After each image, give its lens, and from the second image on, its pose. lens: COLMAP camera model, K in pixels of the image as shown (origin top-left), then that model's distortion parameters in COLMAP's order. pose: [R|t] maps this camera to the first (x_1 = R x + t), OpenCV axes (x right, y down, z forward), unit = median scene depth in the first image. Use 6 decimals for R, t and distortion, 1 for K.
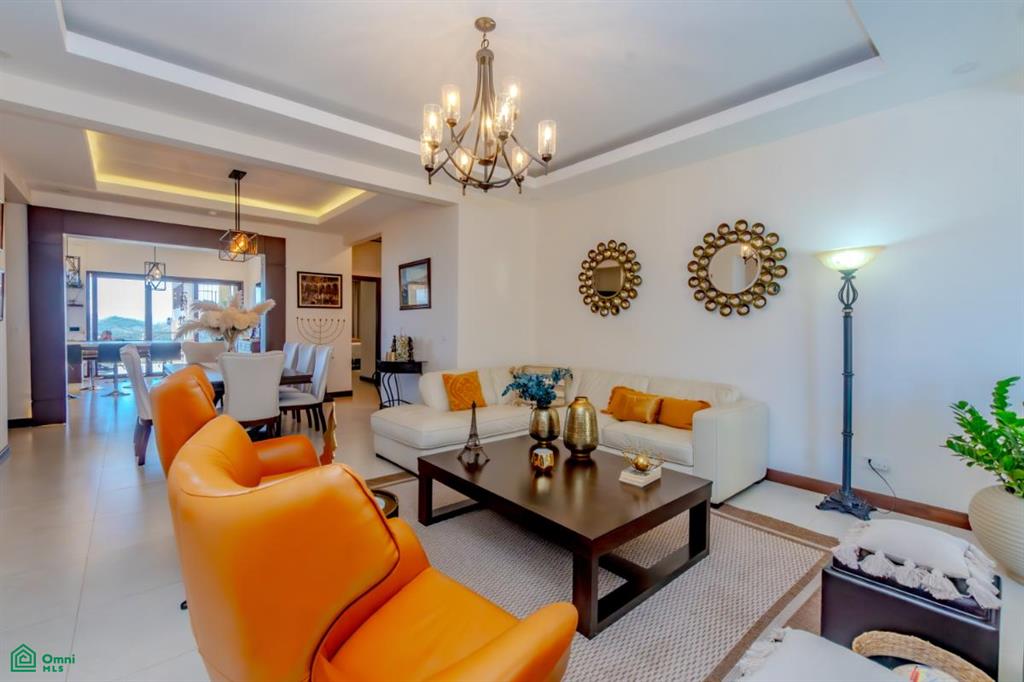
lens RADIAL K [[439.3, 0, 507.5], [0, 439.3, 337.0], [0, 0, 1]] dist [0.000570, 0.000424]
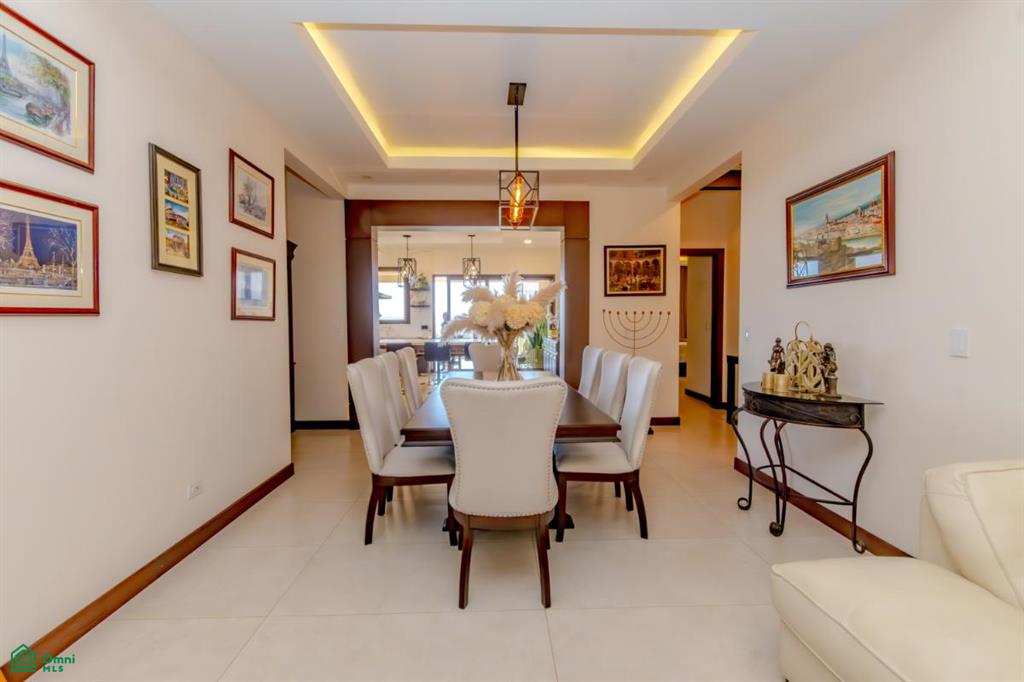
lens RADIAL K [[439.3, 0, 507.6], [0, 439.3, 335.7], [0, 0, 1]] dist [0.000570, 0.000424]
pose [[0.776903, 0.007647, -0.629574, -0.195438], [-0.002726, 0.999958, 0.008782, -0.011368], [0.629615, -0.005107, 0.776891, 0.451887]]
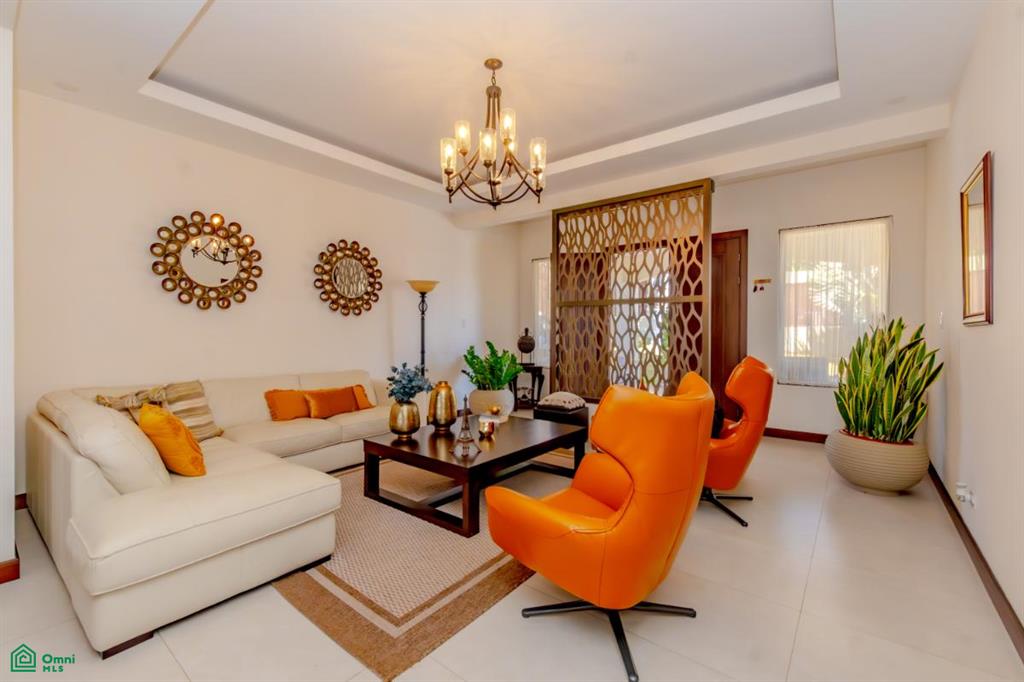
lens RADIAL K [[439.3, 0, 510.1], [0, 439.3, 328.5], [0, 0, 1]] dist [0.000570, 0.000424]
pose [[-0.184108, -0.007827, 0.982875, -0.542848], [0.009385, 0.999909, 0.009721, -0.012680], [-0.982861, 0.011014, -0.184017, 0.523285]]
